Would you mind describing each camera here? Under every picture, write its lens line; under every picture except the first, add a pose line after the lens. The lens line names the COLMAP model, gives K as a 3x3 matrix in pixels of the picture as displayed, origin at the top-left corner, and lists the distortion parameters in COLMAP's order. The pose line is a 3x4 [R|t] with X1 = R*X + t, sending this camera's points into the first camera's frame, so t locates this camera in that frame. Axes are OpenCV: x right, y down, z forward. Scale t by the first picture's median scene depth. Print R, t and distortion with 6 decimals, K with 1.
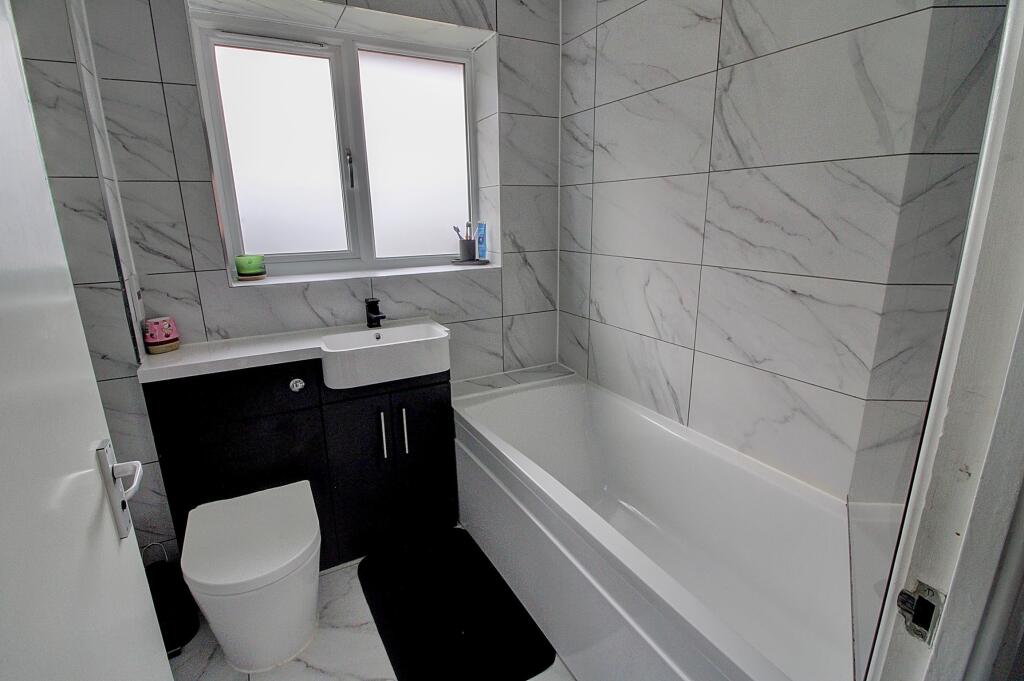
lens RADIAL K [[475.8, 0, 515.0], [0, 475.8, 330.5], [0, 0, 1]] dist [-0.009076, -0.008008]
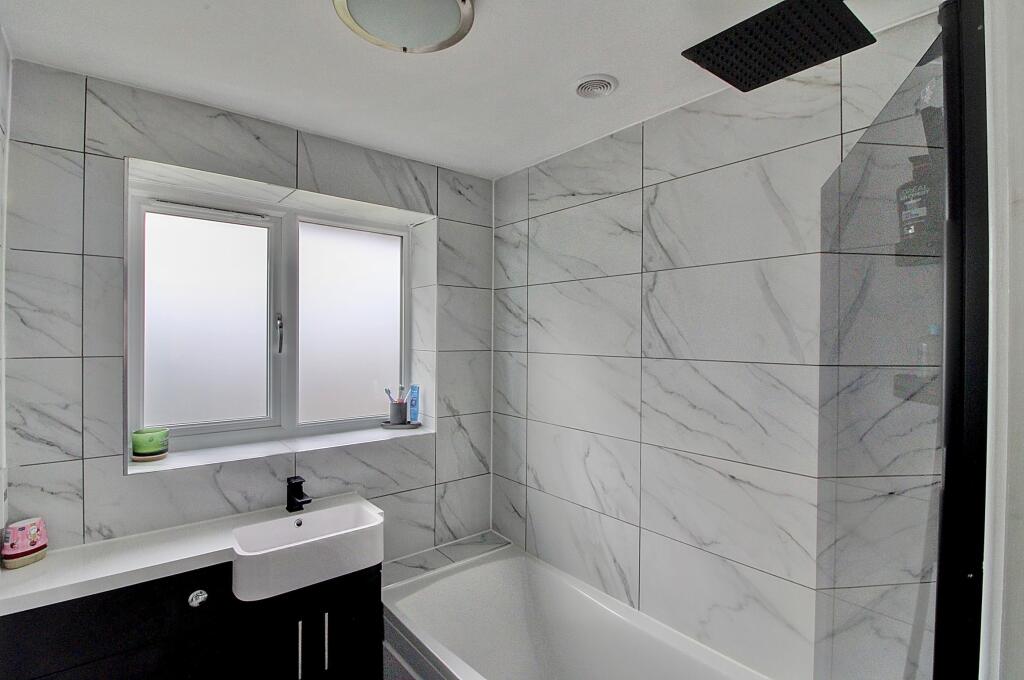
lens RADIAL K [[475.8, 0, 518.6], [0, 475.8, 342.1], [0, 0, 1]] dist [-0.009076, -0.008008]
pose [[0.982082, 0.020789, 0.187304, -0.061909], [0.026982, 0.968145, -0.248932, -0.085889], [-0.186513, 0.249525, 0.950237, 0.002036]]
